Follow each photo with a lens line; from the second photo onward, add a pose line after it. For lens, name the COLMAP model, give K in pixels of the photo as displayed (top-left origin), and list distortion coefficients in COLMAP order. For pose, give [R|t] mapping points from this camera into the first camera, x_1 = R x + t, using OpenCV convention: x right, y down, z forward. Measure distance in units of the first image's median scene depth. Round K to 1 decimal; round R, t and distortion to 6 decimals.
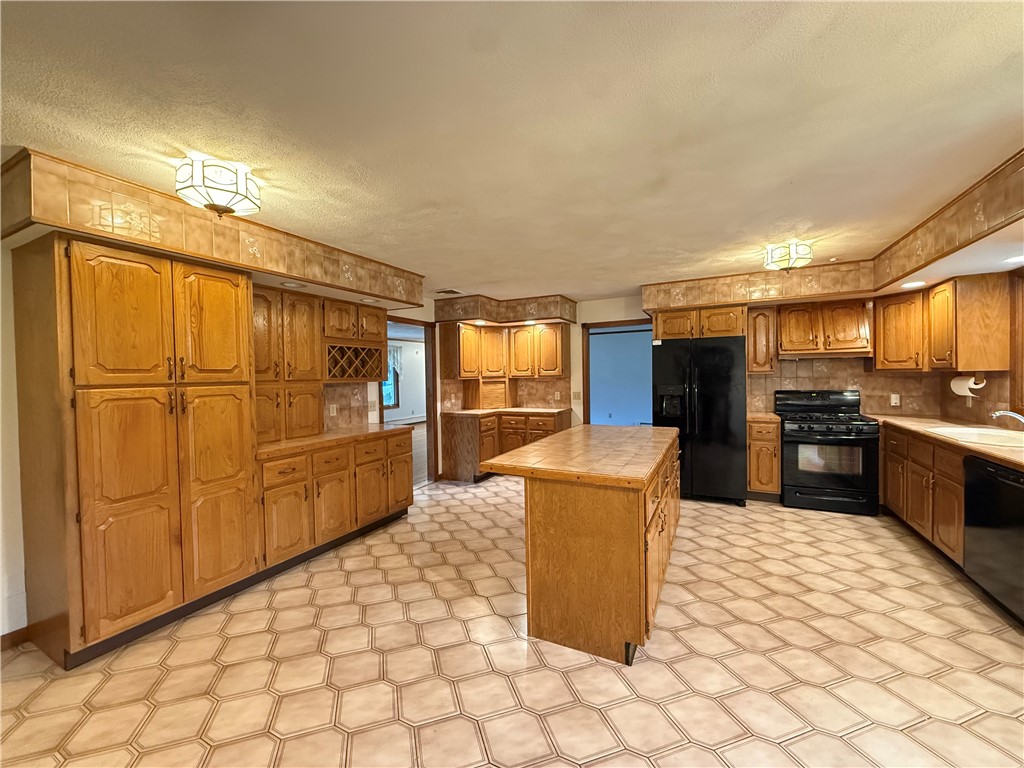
lens RADIAL K [[408.3, 0, 509.4], [0, 408.3, 383.2], [0, 0, 1]] dist [-0.002450, 0.000845]
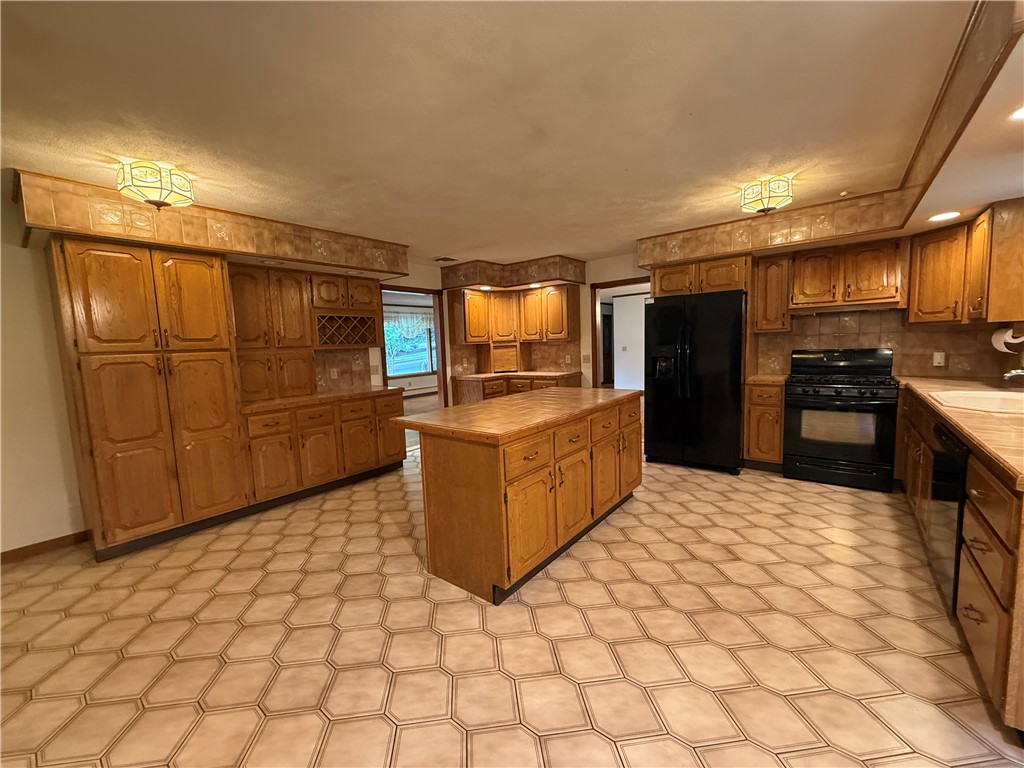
lens RADIAL K [[408.3, 0, 509.4], [0, 408.3, 383.0], [0, 0, 1]] dist [-0.002450, 0.000845]
pose [[0.978917, 0.001163, -0.204253, 0.276335], [0.015722, 0.996588, 0.081025, 0.008995], [0.203650, -0.082528, 0.975559, 0.000260]]
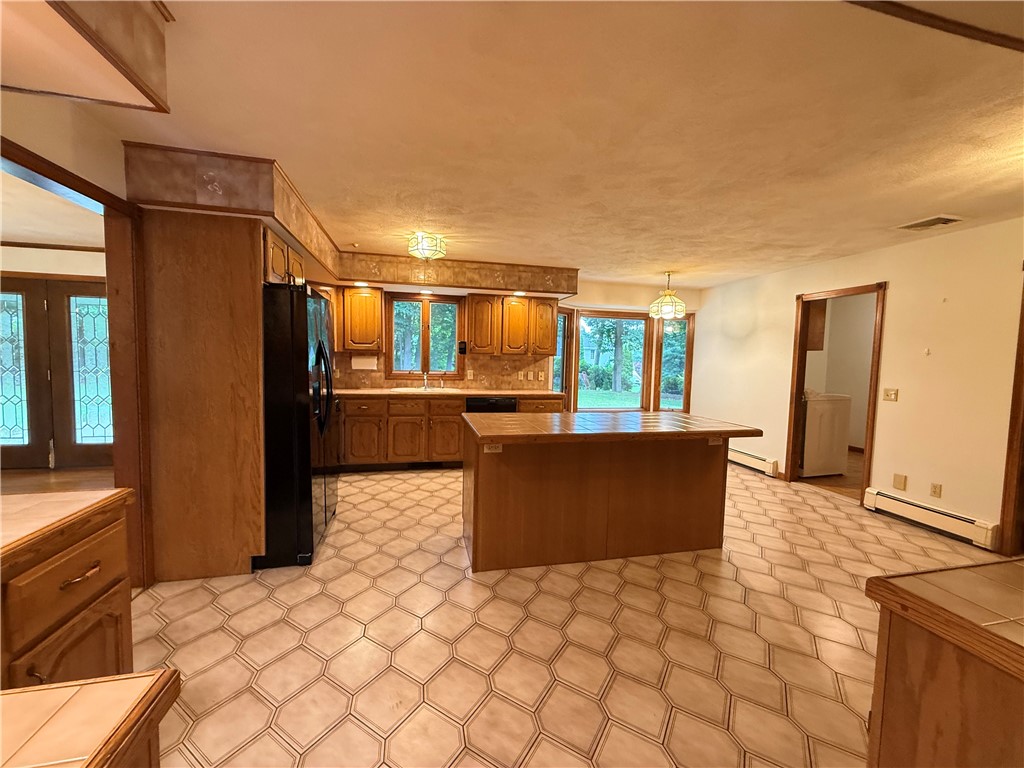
lens RADIAL K [[408.3, 0, 510.5], [0, 408.3, 382.7], [0, 0, 1]] dist [-0.002450, 0.000845]
pose [[-0.644915, -0.045137, 0.762920, -0.286192], [0.005960, 0.997927, 0.064079, -0.009373], [-0.764231, 0.045873, -0.643309, 1.340573]]
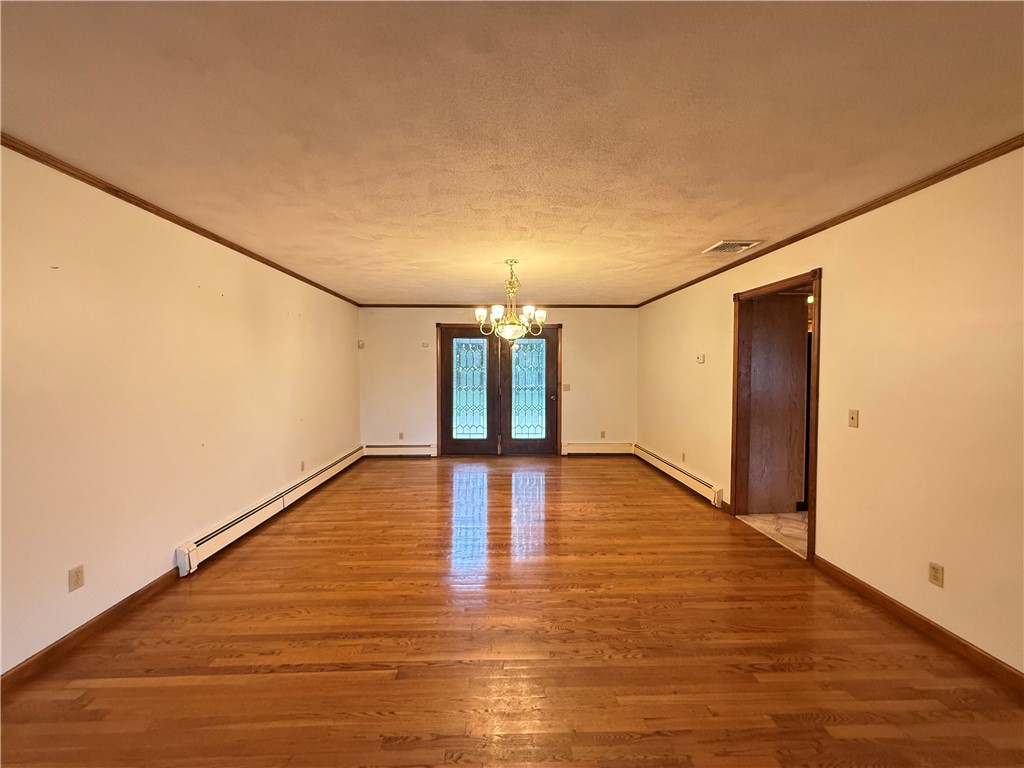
lens RADIAL K [[408.3, 0, 503.9], [0, 408.3, 379.1], [0, 0, 1]] dist [-0.002450, 0.000845]
pose [[-0.471676, 0.001635, 0.881770, -0.106428], [0.023938, 0.999653, 0.010951, -0.036509], [-0.881447, 0.026273, -0.471552, 2.368810]]
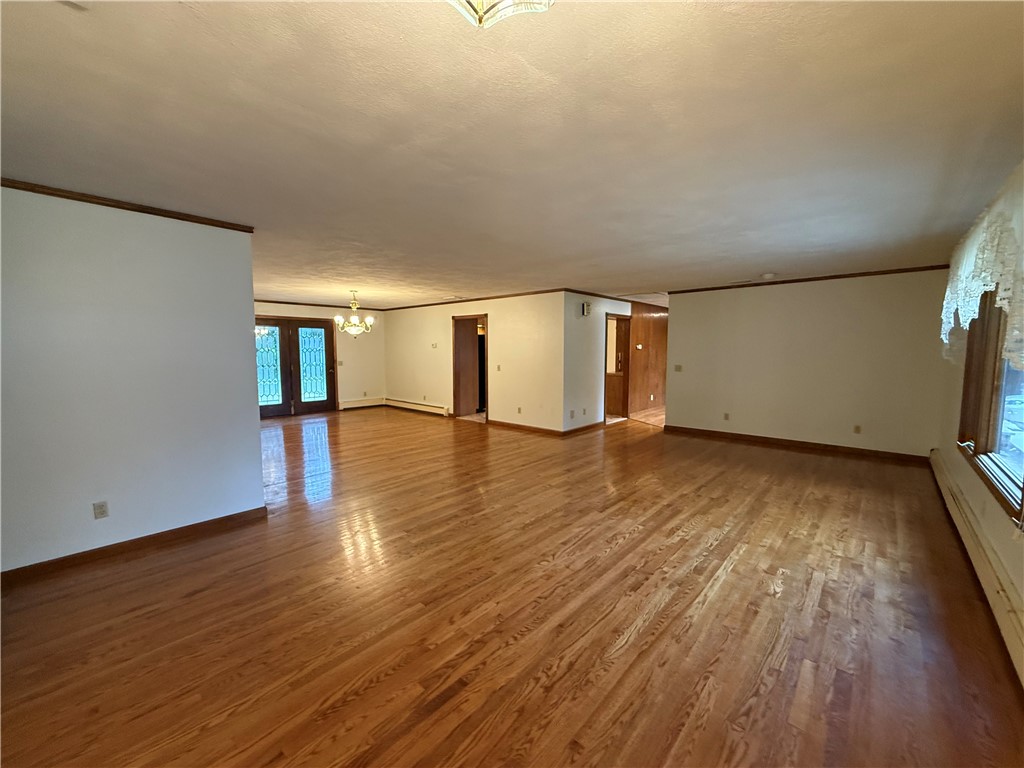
lens RADIAL K [[408.3, 0, 507.5], [0, 408.3, 386.6], [0, 0, 1]] dist [-0.002450, 0.000845]
pose [[-0.963375, -0.007010, 0.268065, -0.351009], [0.021876, 0.994272, 0.104617, -0.070716], [-0.267263, 0.106650, -0.957704, 3.422084]]
